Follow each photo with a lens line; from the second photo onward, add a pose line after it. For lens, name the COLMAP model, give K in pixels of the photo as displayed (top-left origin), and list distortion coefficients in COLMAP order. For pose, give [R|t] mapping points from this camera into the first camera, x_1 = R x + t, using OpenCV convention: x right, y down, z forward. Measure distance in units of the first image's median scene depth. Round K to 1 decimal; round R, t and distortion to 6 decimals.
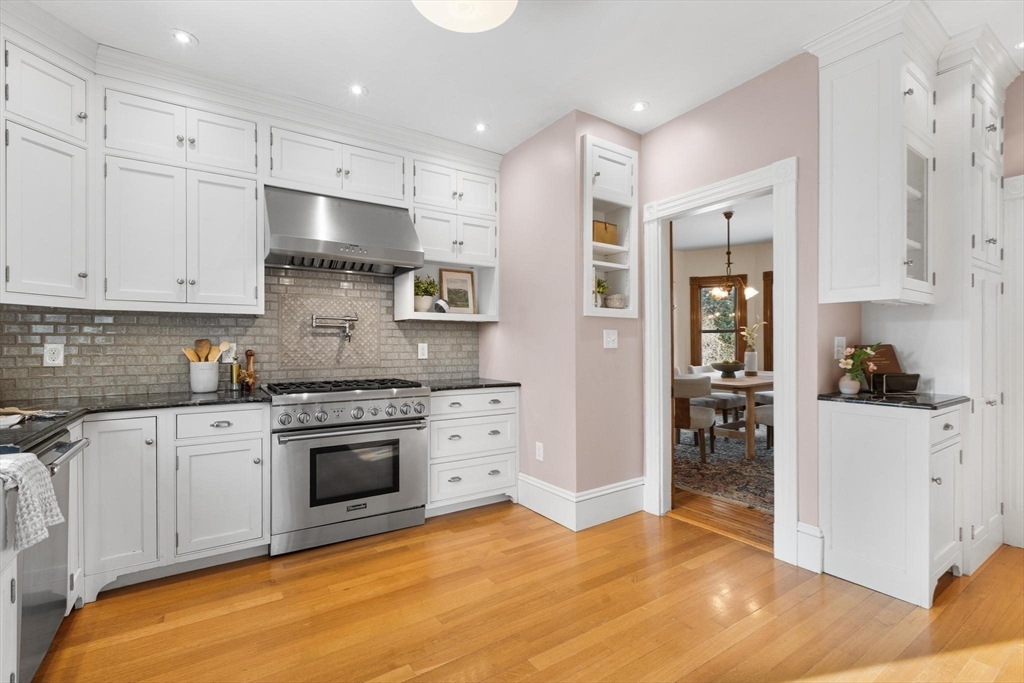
lens RADIAL K [[460.9, 0, 512.0], [0, 460.9, 341.5], [0, 0, 1]] dist [-0.000699, 0.000007]
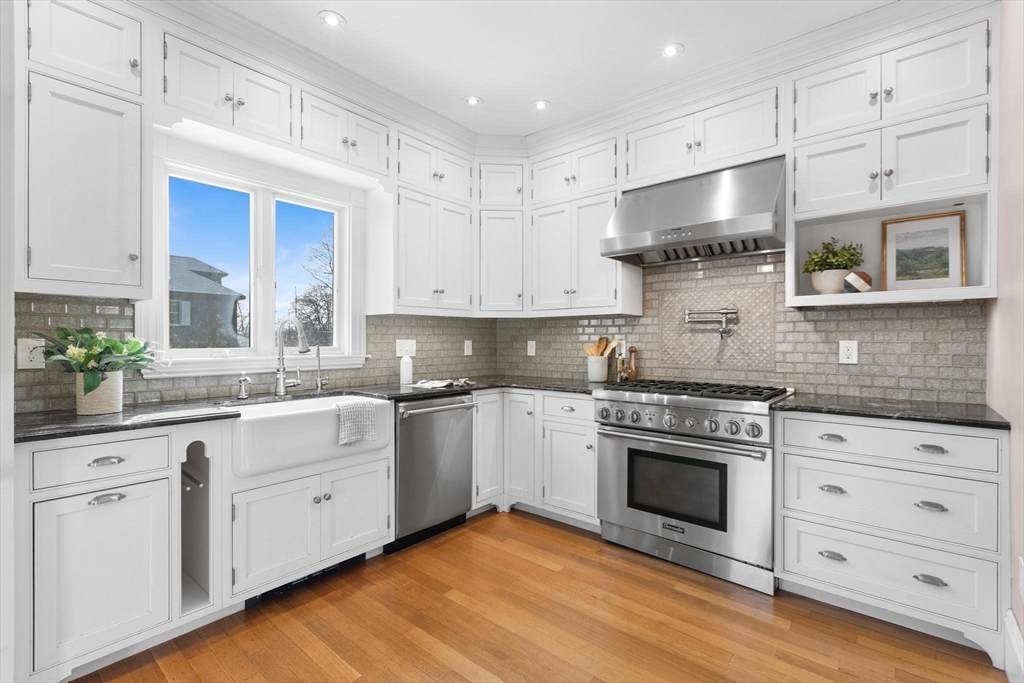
lens RADIAL K [[460.9, 0, 512.0], [0, 460.9, 341.5], [0, 0, 1]] dist [-0.000699, 0.000007]
pose [[0.275314, 0.003654, -0.961347, 0.356998], [0.007343, 0.999956, 0.005904, -0.002365], [0.961326, -0.008685, 0.275275, 0.395735]]
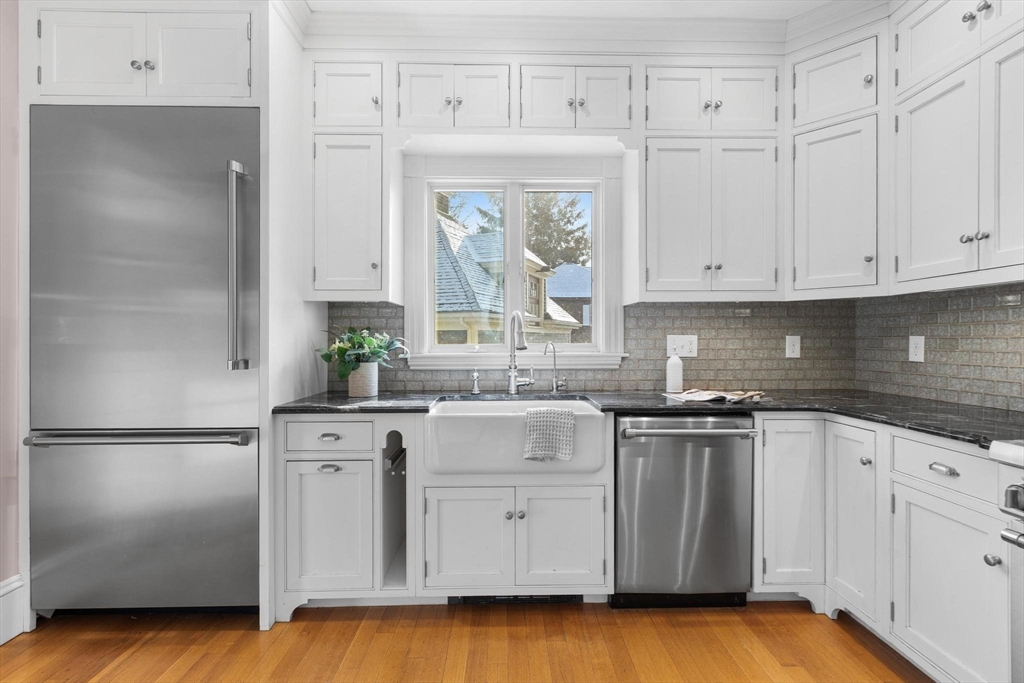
lens RADIAL K [[467.3, 0, 510.3], [0, 467.3, 339.8], [0, 0, 1]] dist [0.001286, 0.000626]
pose [[-0.542334, 0.004909, -0.840149, 0.141000], [0.010796, 0.999941, -0.001127, 0.003565], [0.840094, -0.009682, -0.542355, 0.638321]]
